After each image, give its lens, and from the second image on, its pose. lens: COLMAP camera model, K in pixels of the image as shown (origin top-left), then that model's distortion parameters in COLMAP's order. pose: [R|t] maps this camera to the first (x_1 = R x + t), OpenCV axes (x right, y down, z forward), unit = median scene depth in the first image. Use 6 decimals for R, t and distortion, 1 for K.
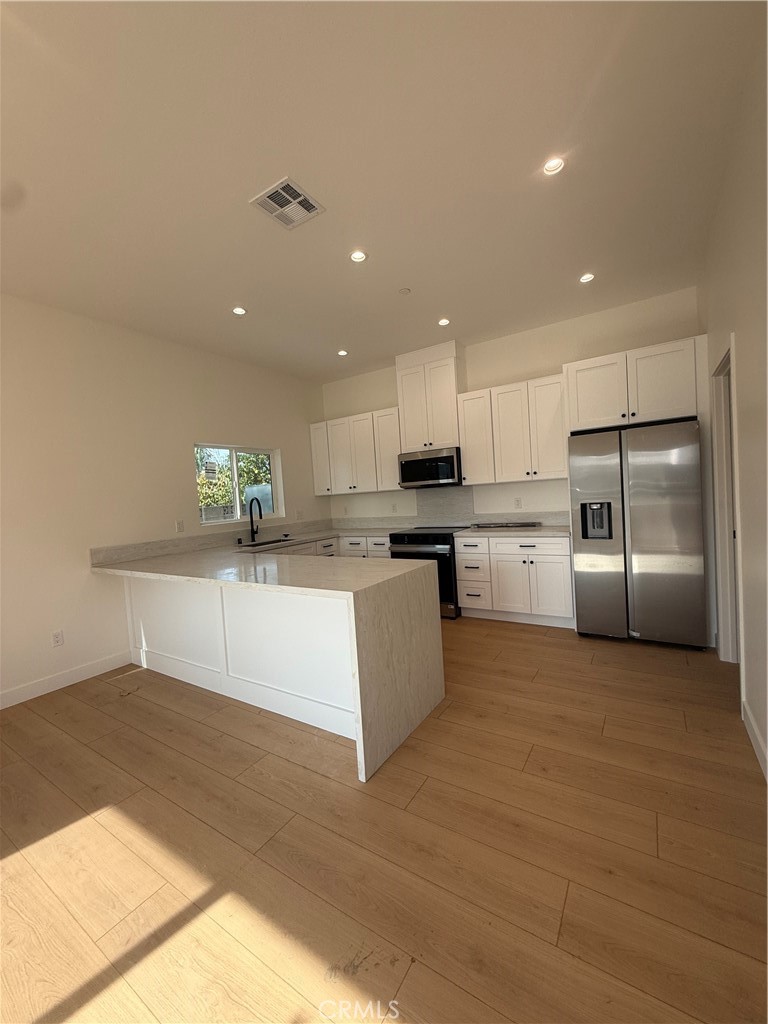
lens RADIAL K [[407.3, 0, 391.4], [0, 407.3, 508.9], [0, 0, 1]] dist [0.006647, 0.000167]
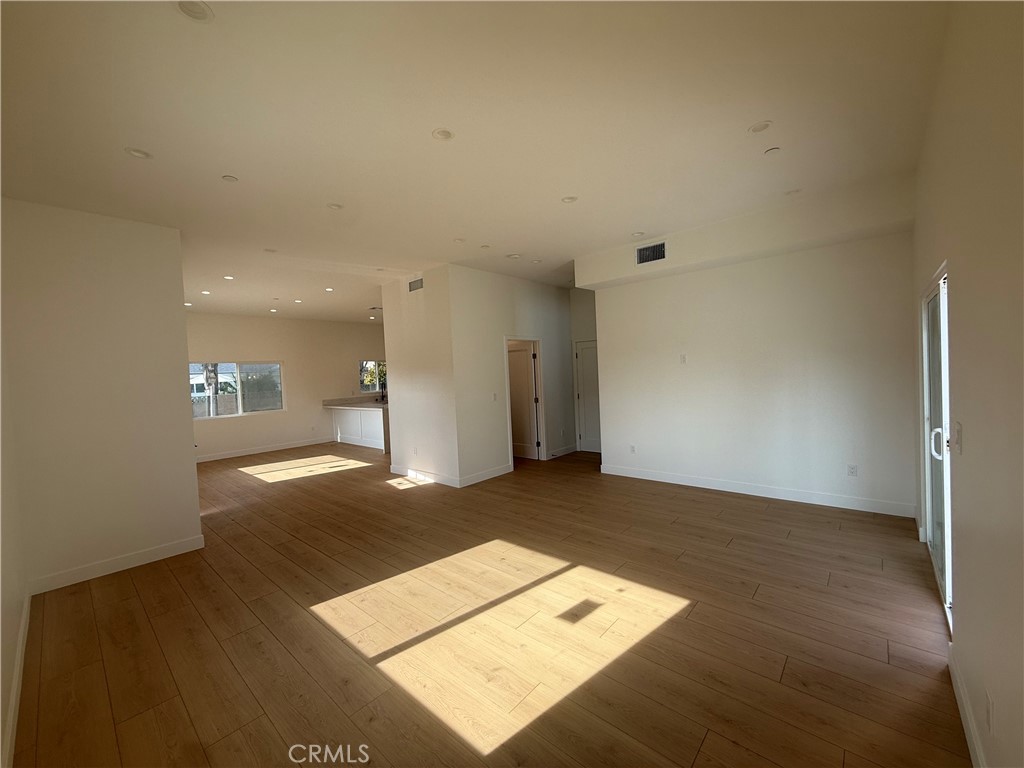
lens RADIAL K [[407.3, 0, 505.0], [0, 407.3, 387.4], [0, 0, 1]] dist [0.006647, 0.000167]
pose [[0.984618, 0.026670, -0.172671, 0.815091], [-0.024724, 0.999604, 0.013413, -0.047934], [0.172960, -0.008938, 0.984888, -1.281236]]
